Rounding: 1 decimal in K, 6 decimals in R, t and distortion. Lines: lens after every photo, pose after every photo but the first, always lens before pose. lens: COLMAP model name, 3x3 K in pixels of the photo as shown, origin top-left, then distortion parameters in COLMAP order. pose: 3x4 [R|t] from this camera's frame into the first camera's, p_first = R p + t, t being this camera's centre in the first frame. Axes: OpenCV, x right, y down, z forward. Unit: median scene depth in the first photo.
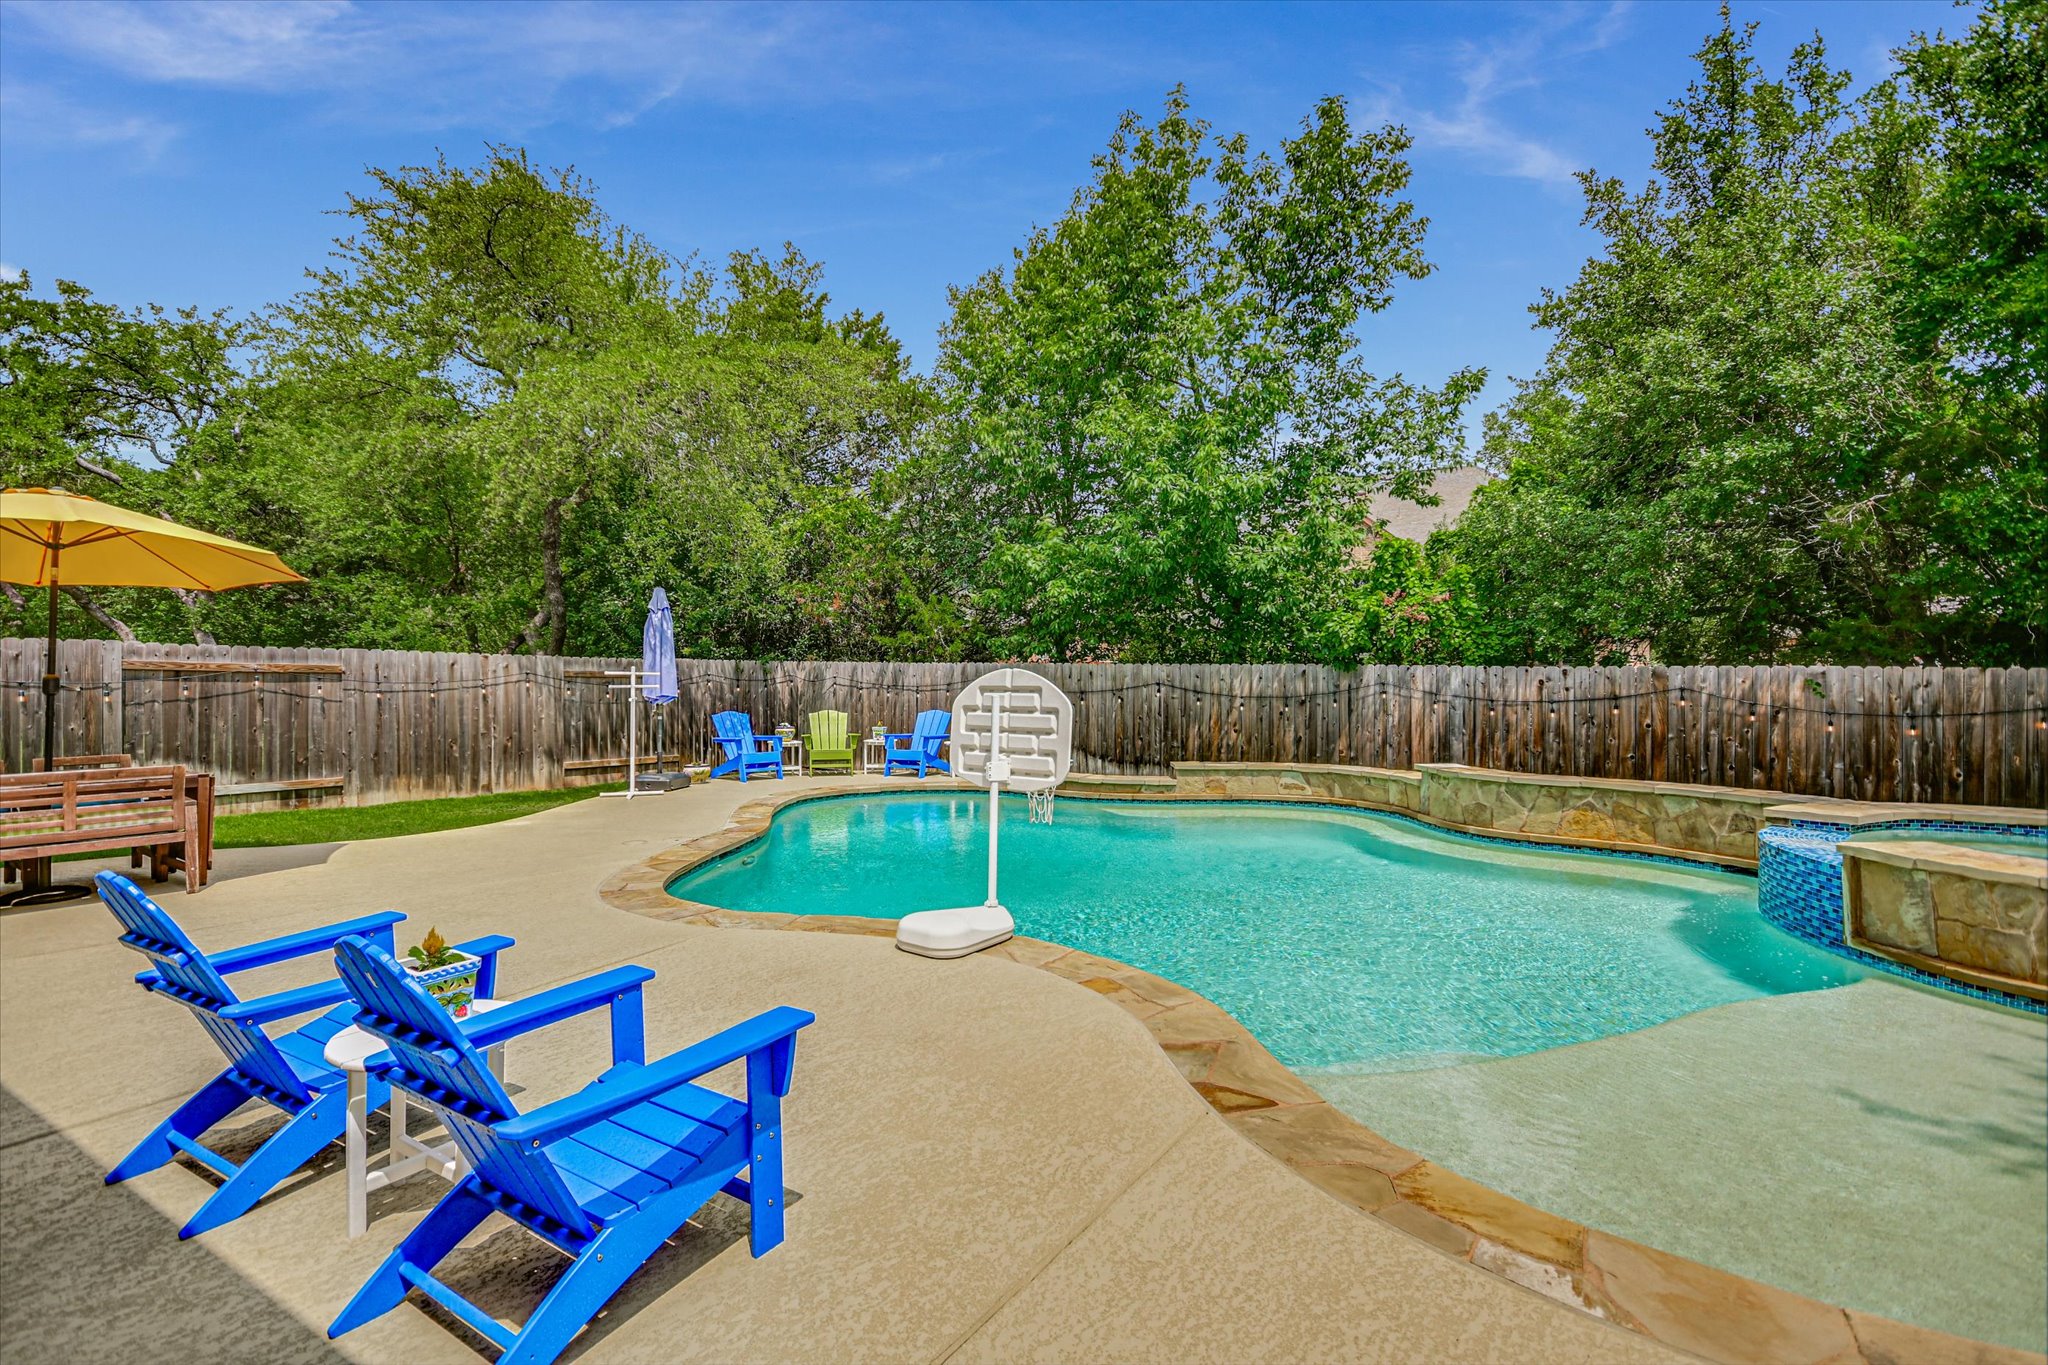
lens RADIAL K [[959.6, 0, 1025.8], [0, 959.6, 679.5], [0, 0, 1]] dist [0.002269, 0.000430]
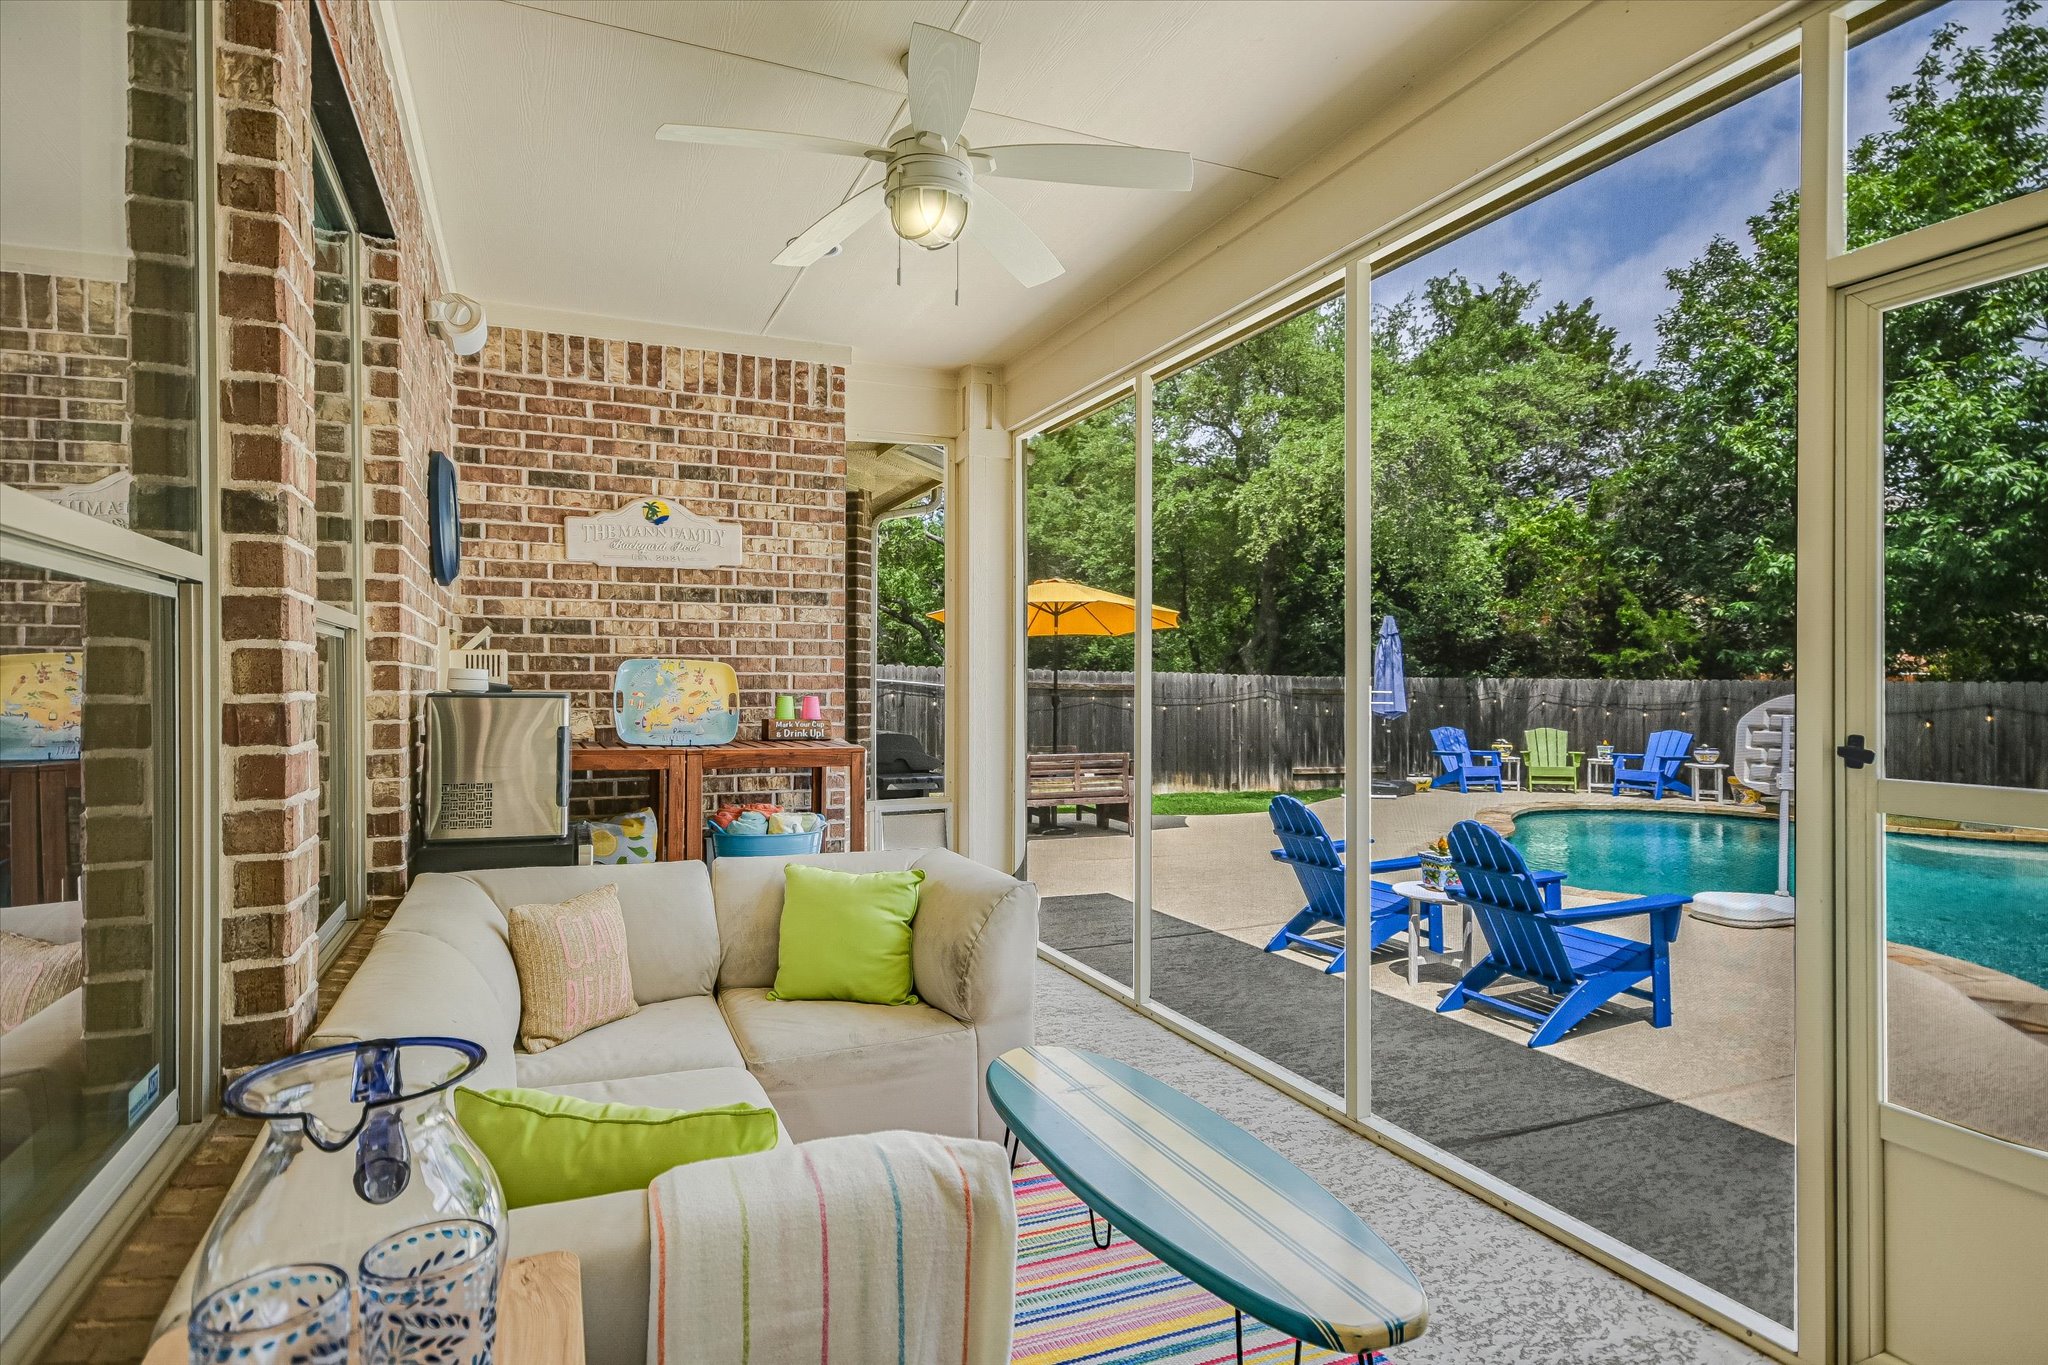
lens RADIAL K [[1093.1, 0, 1034.5], [0, 1093.1, 676.4], [0, 0, 1]] dist [0.038345, -0.000973]
pose [[0.837641, -0.003594, -0.546209, -0.023329], [-0.004207, 0.999906, -0.013030, -0.004933], [0.546205, 0.013212, 0.837548, -0.271014]]
